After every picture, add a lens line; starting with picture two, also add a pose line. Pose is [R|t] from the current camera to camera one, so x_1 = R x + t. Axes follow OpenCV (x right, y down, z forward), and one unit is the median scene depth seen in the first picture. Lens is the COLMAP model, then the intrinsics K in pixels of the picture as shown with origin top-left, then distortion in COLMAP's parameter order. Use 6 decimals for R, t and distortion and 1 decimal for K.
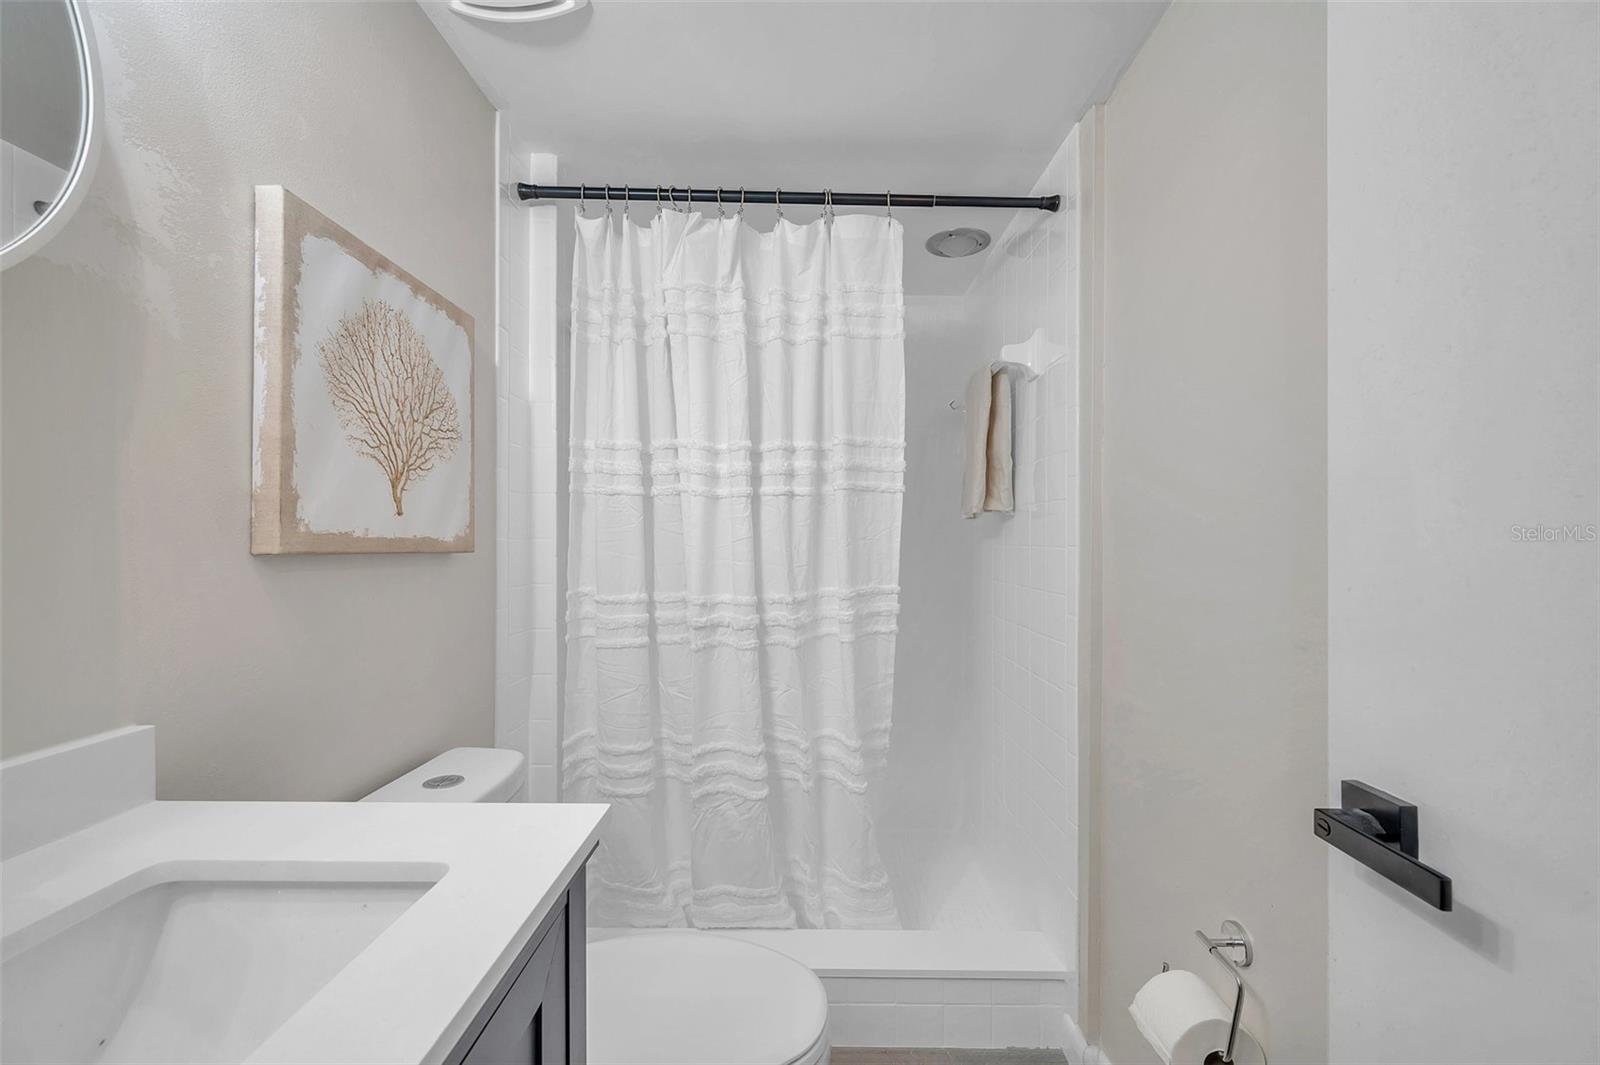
lens RADIAL K [[639.3, 0, 785.6], [0, 639.3, 536.5], [0, 0, 1]] dist [0.002688, -0.001213]
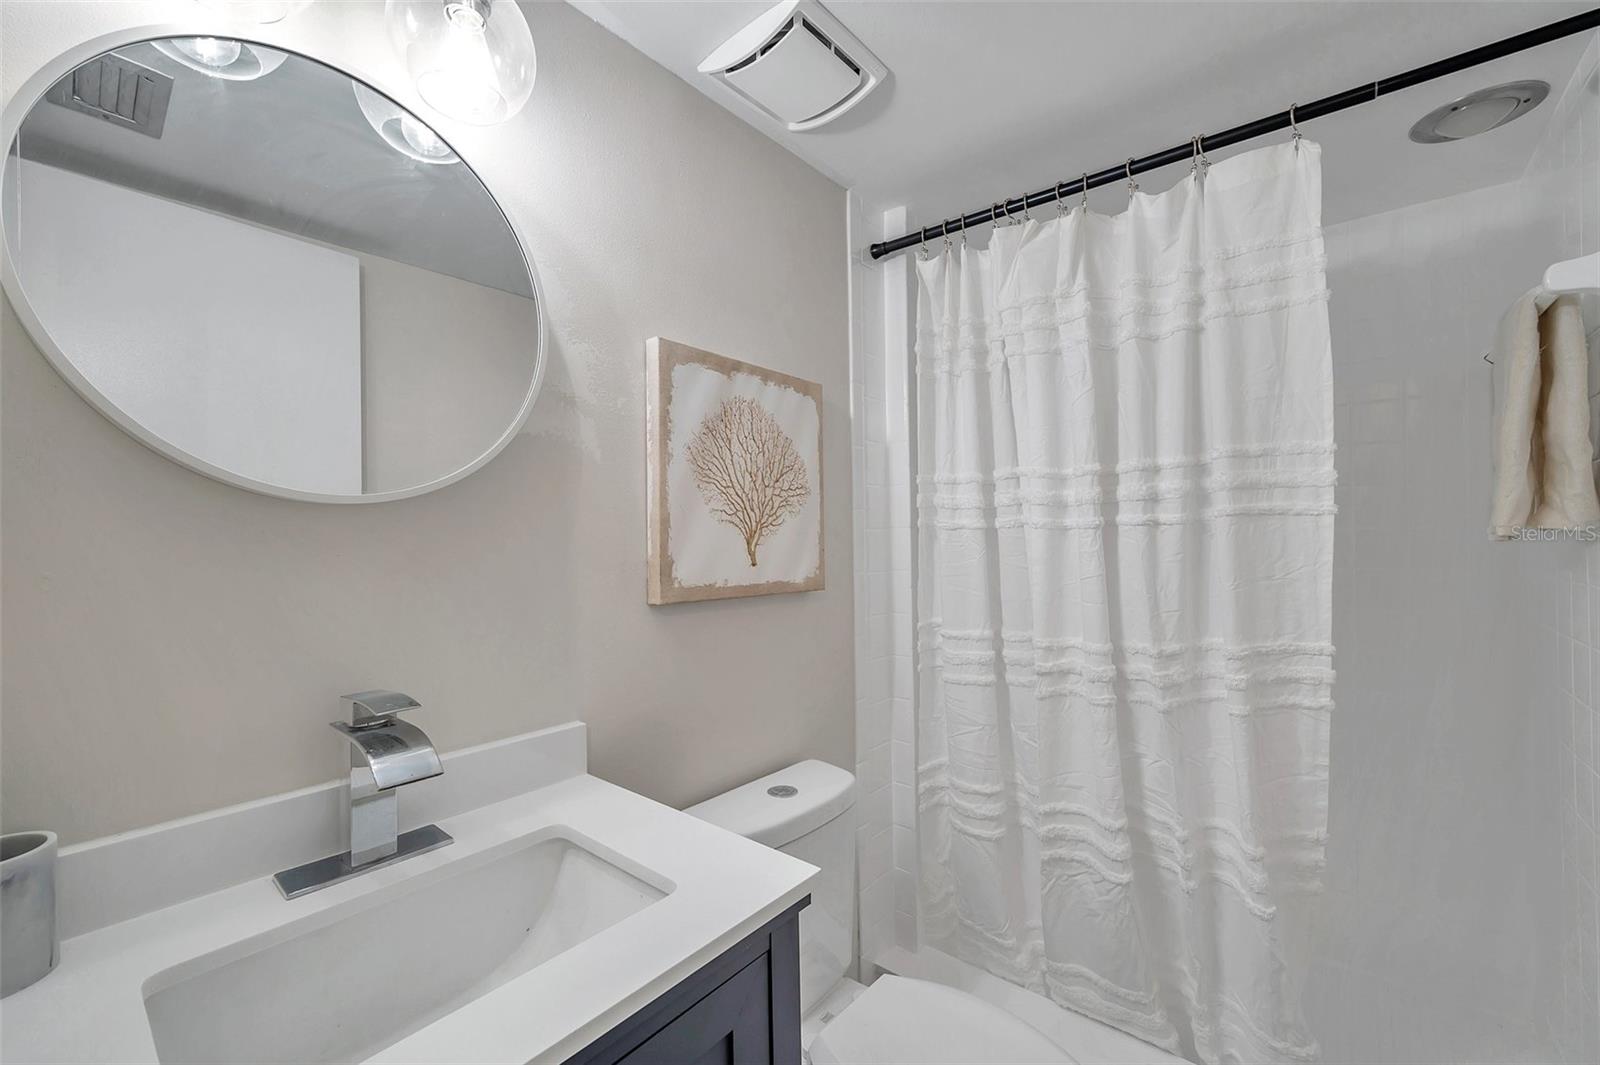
lens RADIAL K [[639.3, 0, 785.0], [0, 639.3, 533.7], [0, 0, 1]] dist [0.002688, -0.001213]
pose [[0.772986, -0.027810, -0.633814, 0.162115], [0.028656, 0.999550, -0.008908, -0.058611], [0.633776, -0.011277, 0.773434, 0.059046]]
